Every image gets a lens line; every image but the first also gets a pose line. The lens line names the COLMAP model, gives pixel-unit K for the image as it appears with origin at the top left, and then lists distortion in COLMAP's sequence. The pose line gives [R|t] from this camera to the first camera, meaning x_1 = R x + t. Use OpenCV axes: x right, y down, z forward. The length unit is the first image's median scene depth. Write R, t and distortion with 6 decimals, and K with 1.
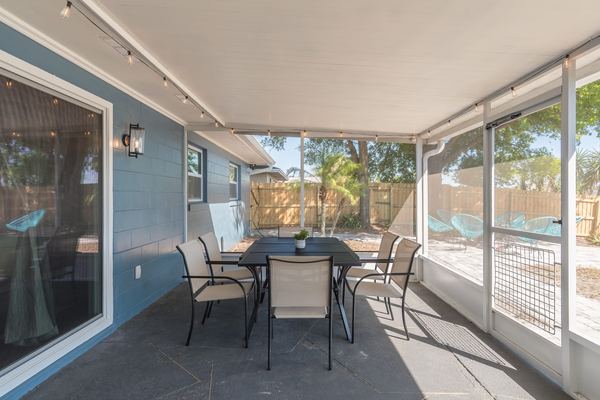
lens RADIAL K [[329.0, 0, 311.0], [0, 329.0, 198.0], [0, 0, 1]] dist [0.000394, 0.000172]
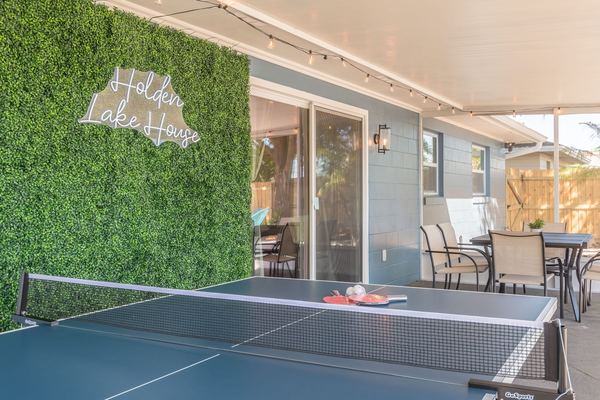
lens RADIAL K [[649.4, 0, 300.0], [0, 649.4, 200.0], [0, 0, 1]] dist [-0.032718, -0.004198]
pose [[0.867224, -0.004358, -0.497899, 0.217021], [0.004564, 0.999989, -0.000804, 0.025703], [0.497897, -0.001576, 0.867235, -0.705805]]
